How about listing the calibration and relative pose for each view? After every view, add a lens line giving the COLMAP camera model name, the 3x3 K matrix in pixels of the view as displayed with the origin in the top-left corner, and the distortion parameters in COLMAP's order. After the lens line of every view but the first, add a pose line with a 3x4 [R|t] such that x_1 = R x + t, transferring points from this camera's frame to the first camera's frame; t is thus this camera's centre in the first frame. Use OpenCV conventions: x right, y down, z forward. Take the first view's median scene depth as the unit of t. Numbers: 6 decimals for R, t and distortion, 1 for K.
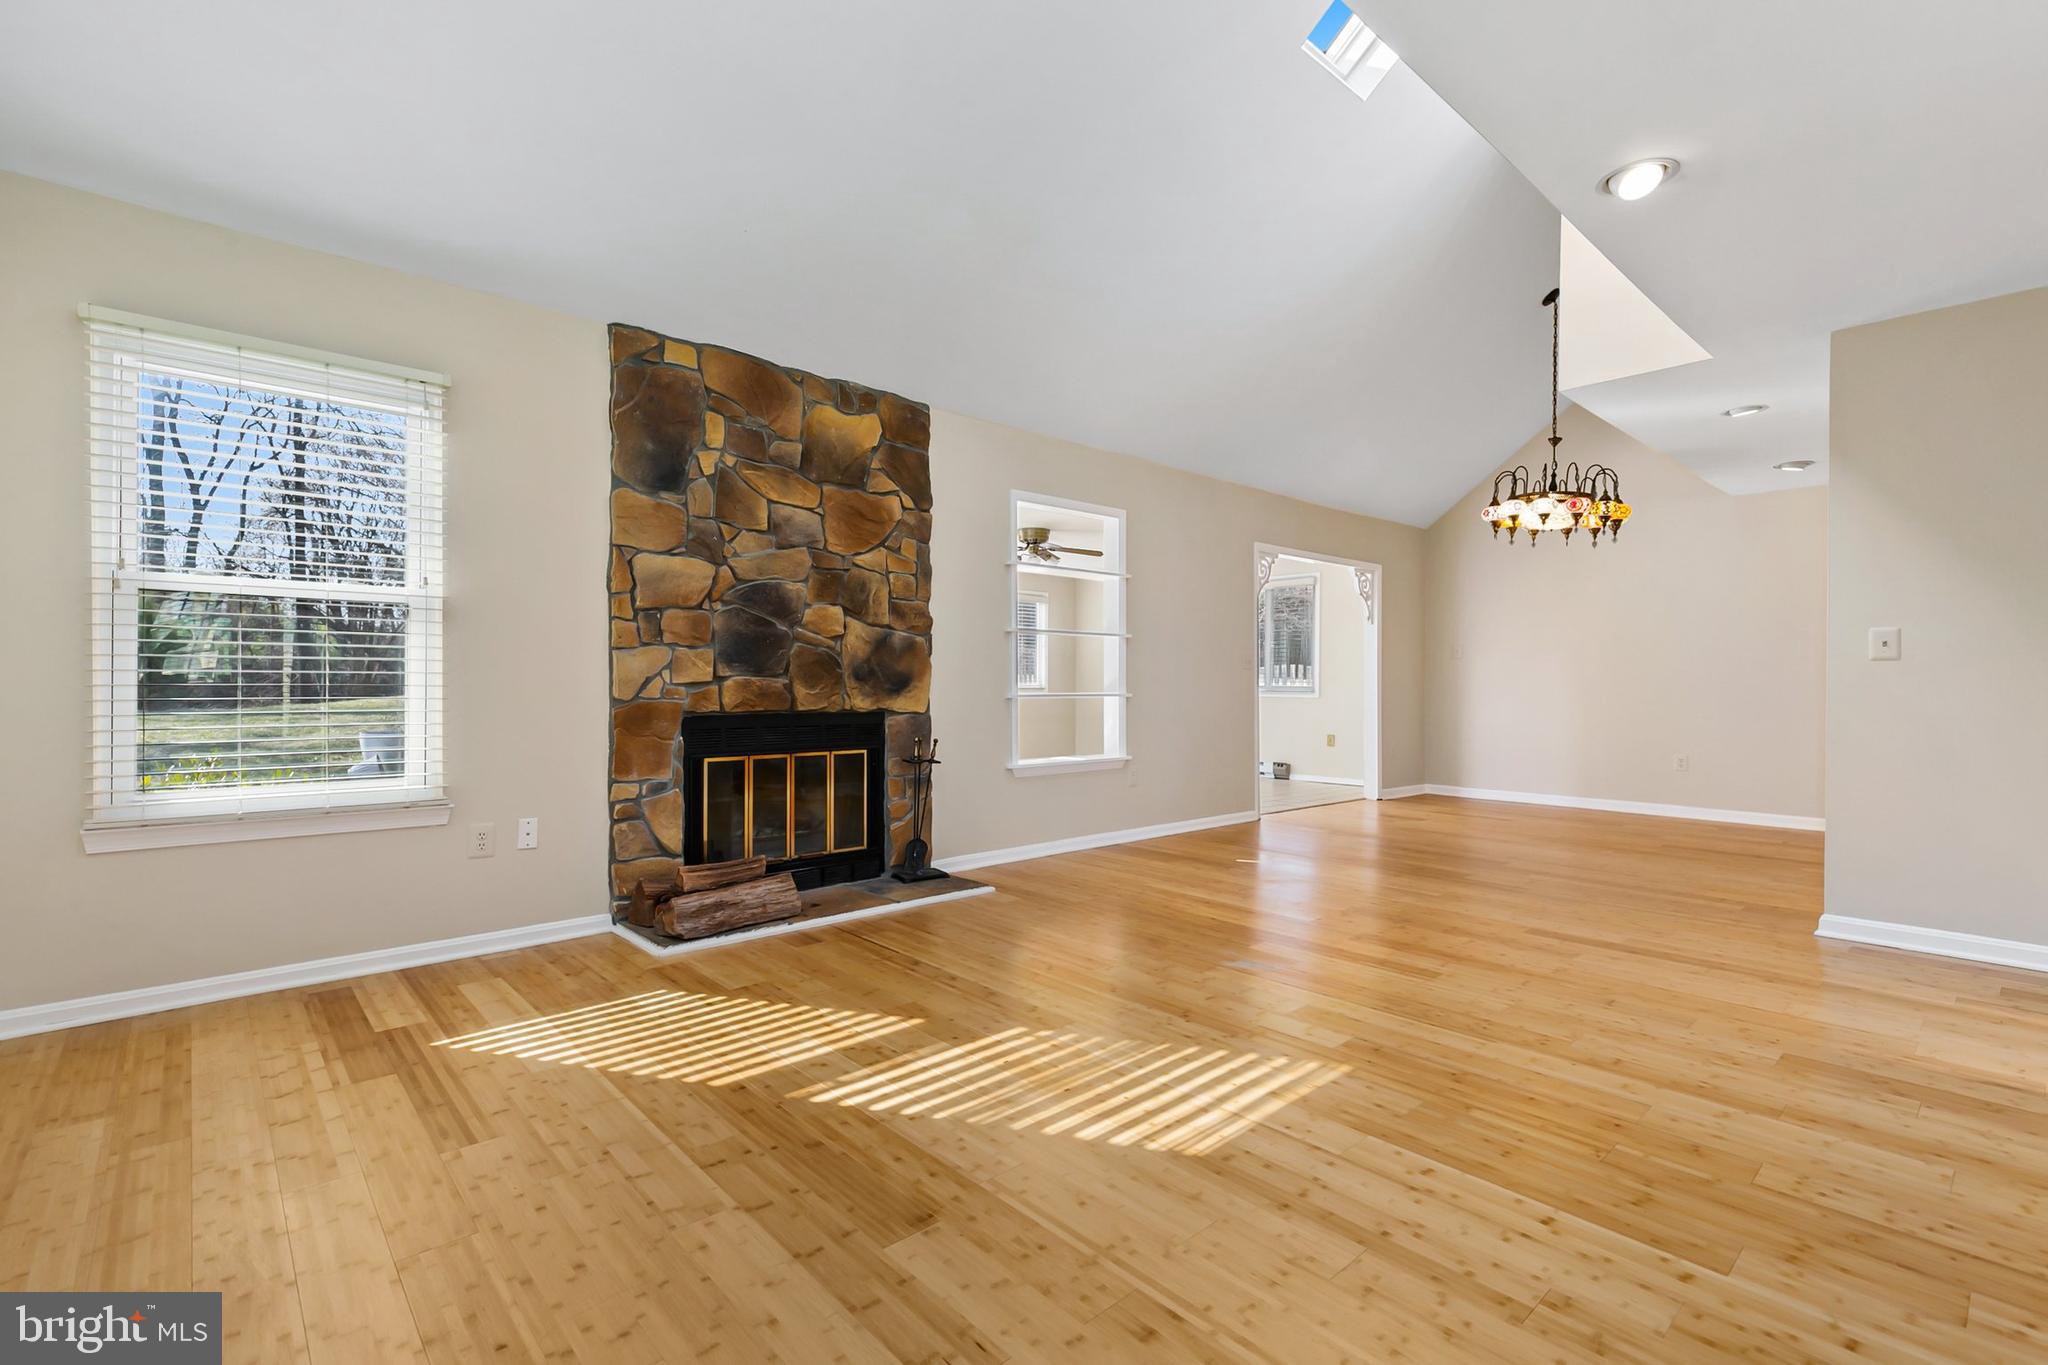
lens RADIAL K [[922.0, 0, 1018.1], [0, 922.0, 678.5], [0, 0, 1]] dist [0.008305, -0.000400]
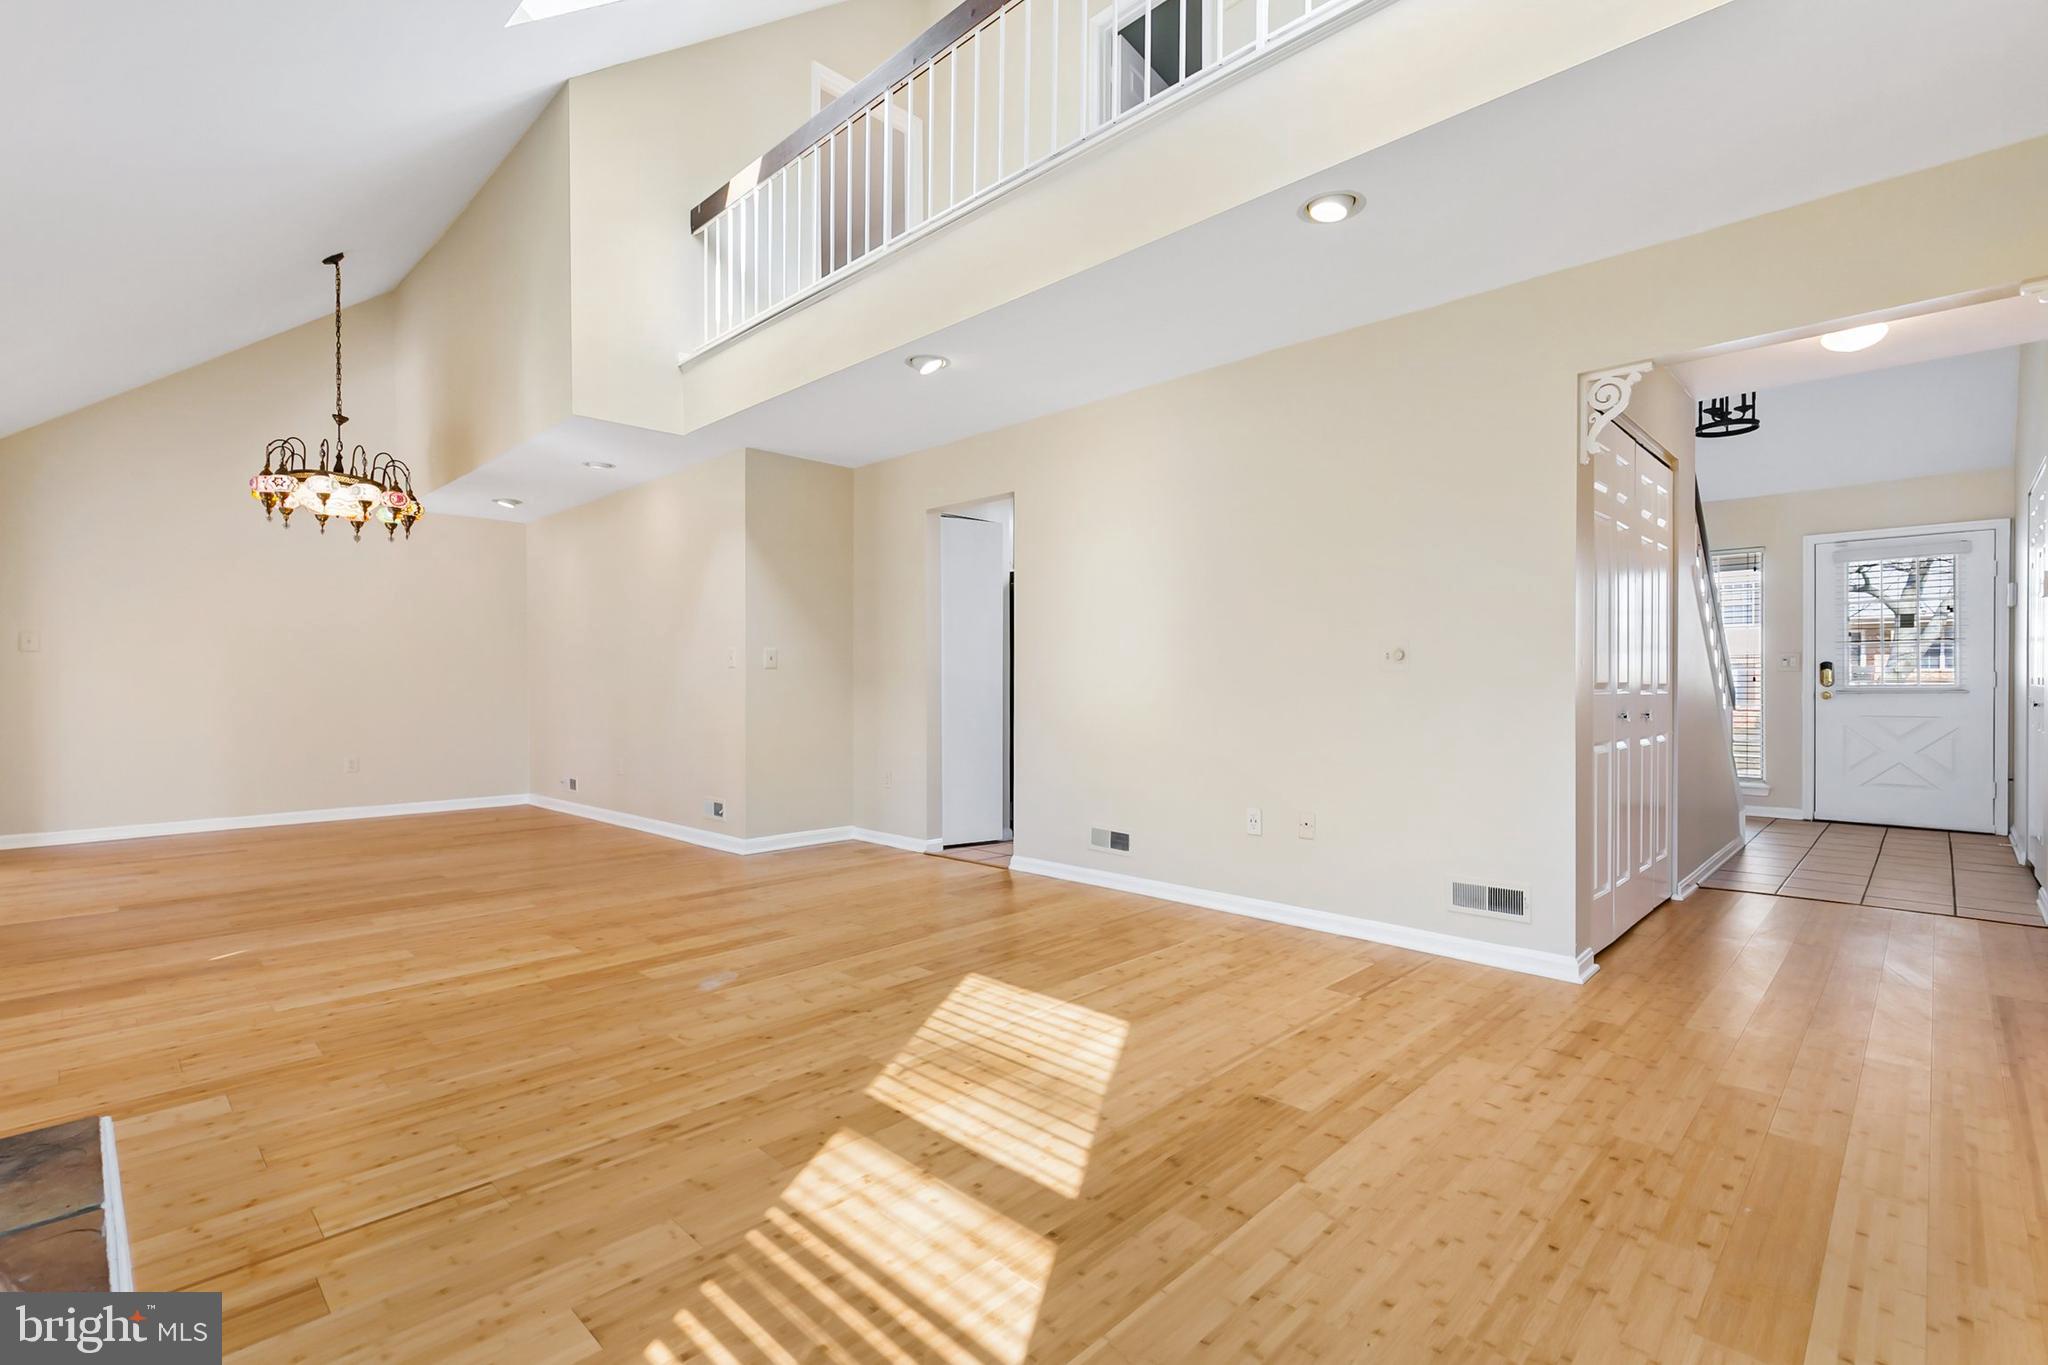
lens RADIAL K [[933.9, 0, 1019.9], [0, 933.9, 693.4], [0, 0, 1]] dist [0.006515, -0.000143]
pose [[-0.062918, -0.015712, 0.997895, -0.565562], [-0.000688, 0.999877, 0.015699, -0.001076], [-0.998018, 0.000301, -0.062921, 0.584872]]
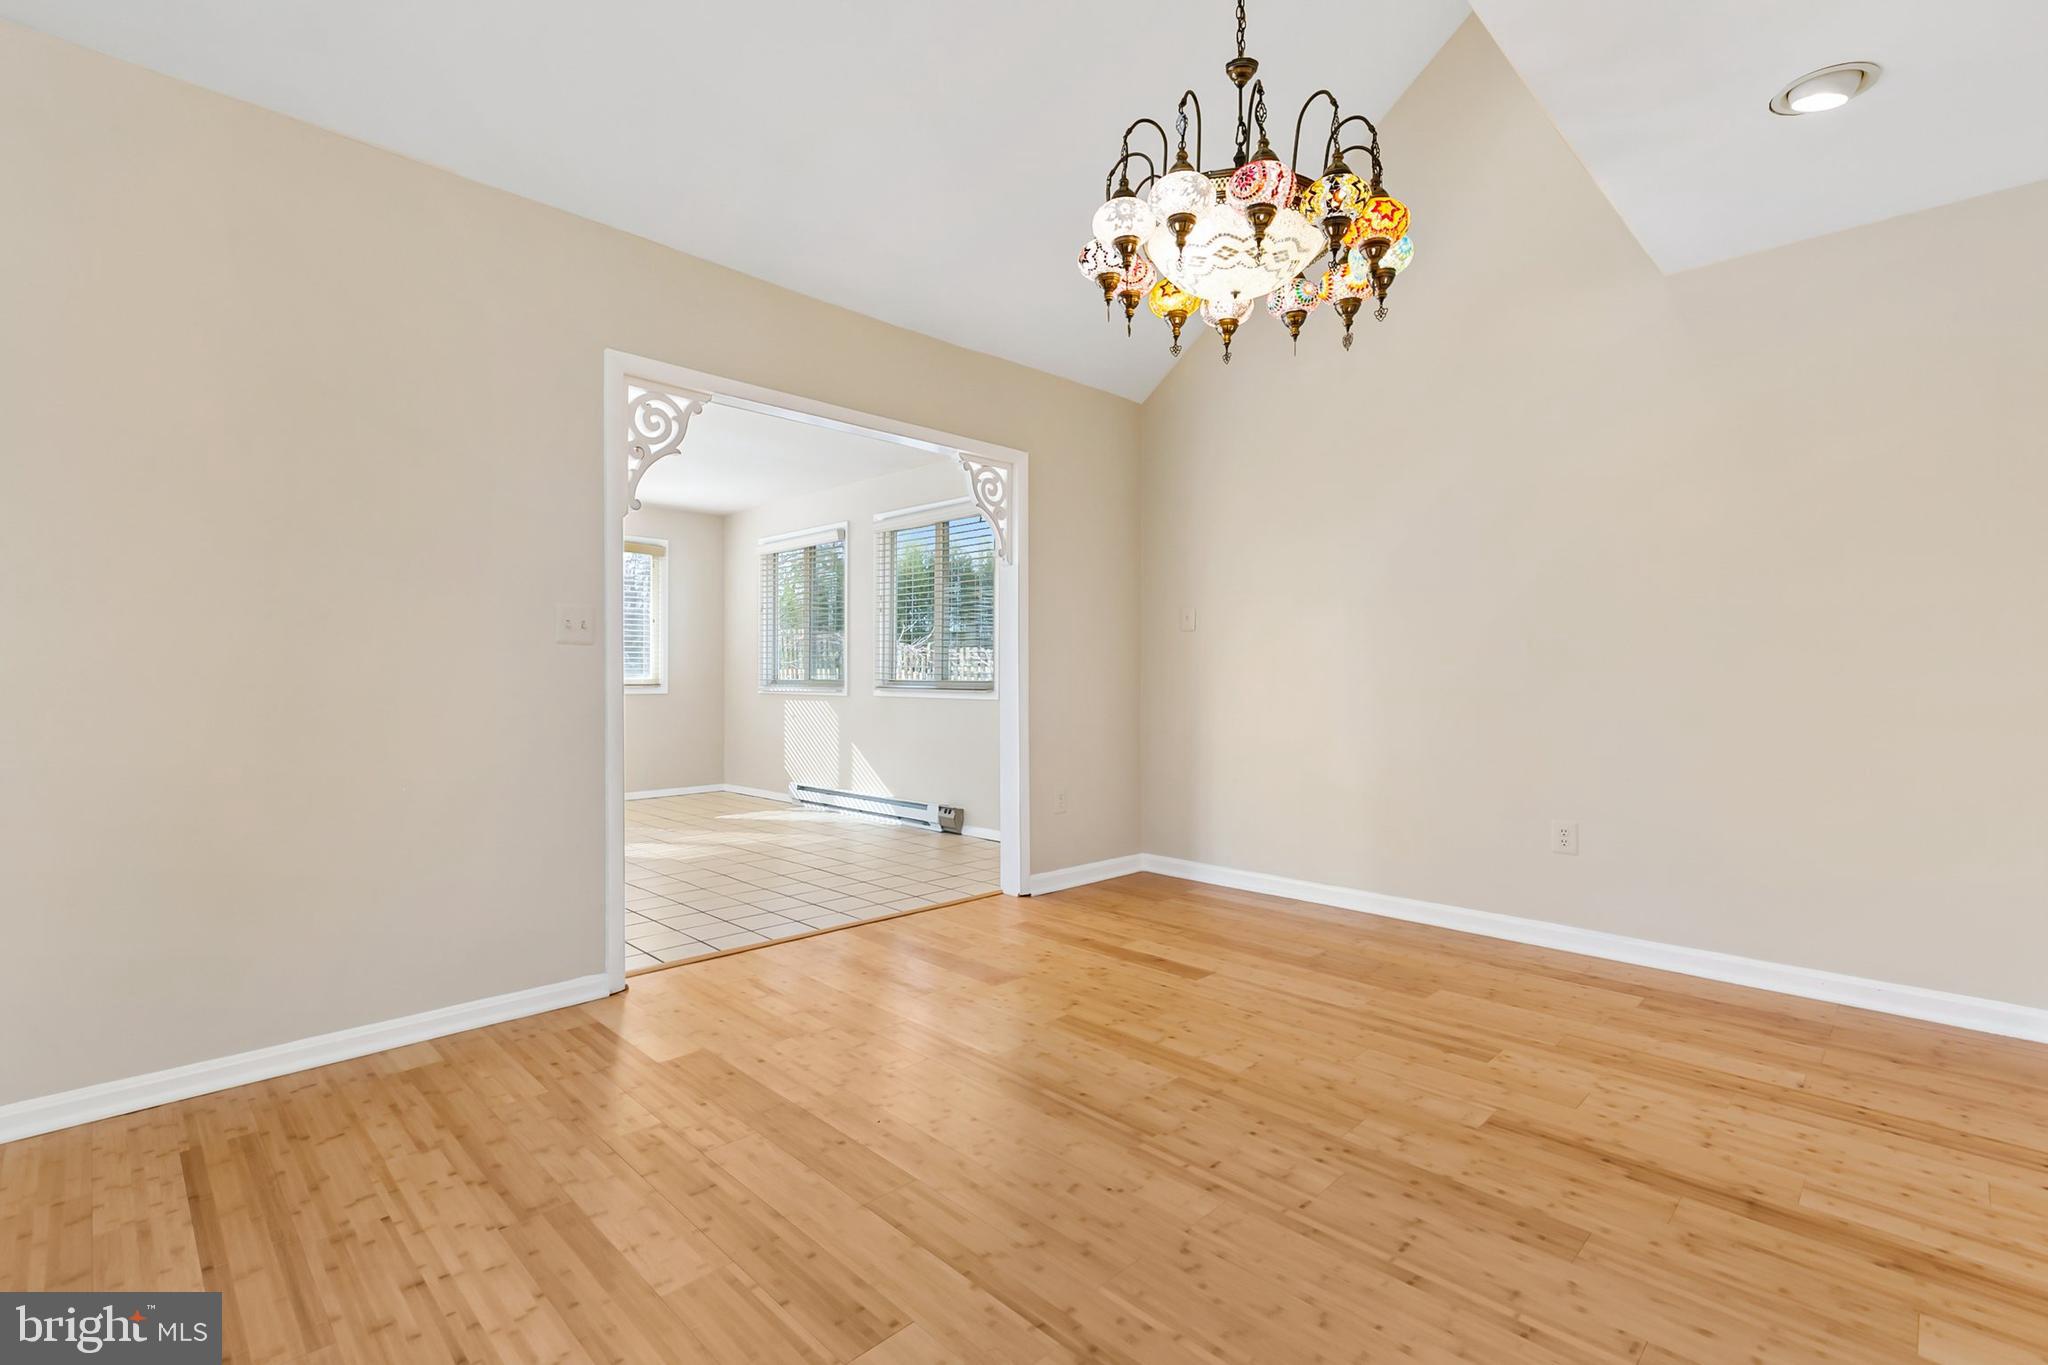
lens RADIAL K [[922.0, 0, 1018.1], [0, 922.0, 678.5], [0, 0, 1]] dist [0.008305, -0.000400]
pose [[0.998318, -0.005014, 0.057758, 0.674903], [0.004570, 0.999959, 0.007806, 0.005741], [-0.057795, -0.007529, 0.998300, 0.898140]]
